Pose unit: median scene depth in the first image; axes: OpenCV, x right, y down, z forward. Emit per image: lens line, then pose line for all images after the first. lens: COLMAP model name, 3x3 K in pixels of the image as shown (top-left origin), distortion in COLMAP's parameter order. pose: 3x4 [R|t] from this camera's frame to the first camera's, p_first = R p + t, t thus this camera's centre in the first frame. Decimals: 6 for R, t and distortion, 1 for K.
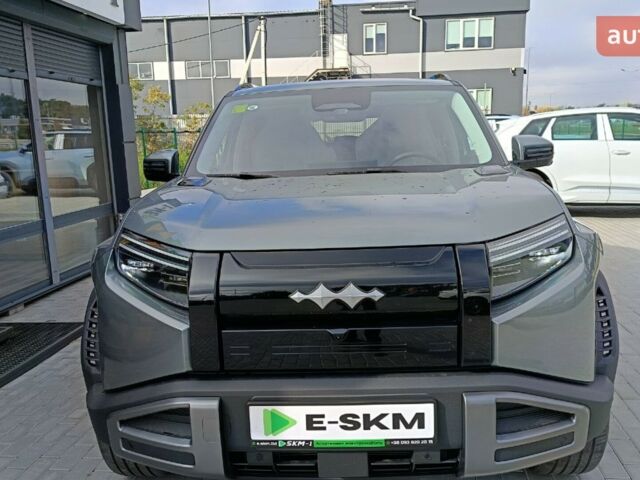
lens RADIAL K [[589.2, 0, 320.7], [0, 589.2, 242.0], [0, 0, 1]] dist [0.016517, 0.000000]
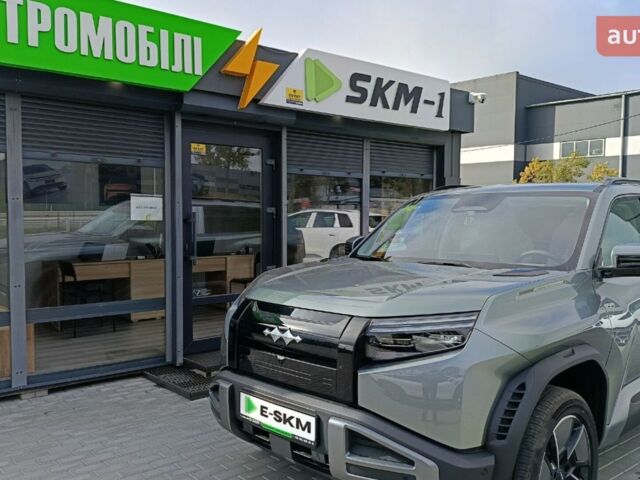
lens RADIAL K [[589.2, 0, 319.4], [0, 589.2, 243.0], [0, 0, 1]] dist [0.016517, 0.000000]
pose [[0.726662, 0.060067, -0.684364, 0.604299], [-0.141951, 0.987801, -0.064024, -0.035326], [0.672169, 0.143670, 0.726325, -0.072911]]
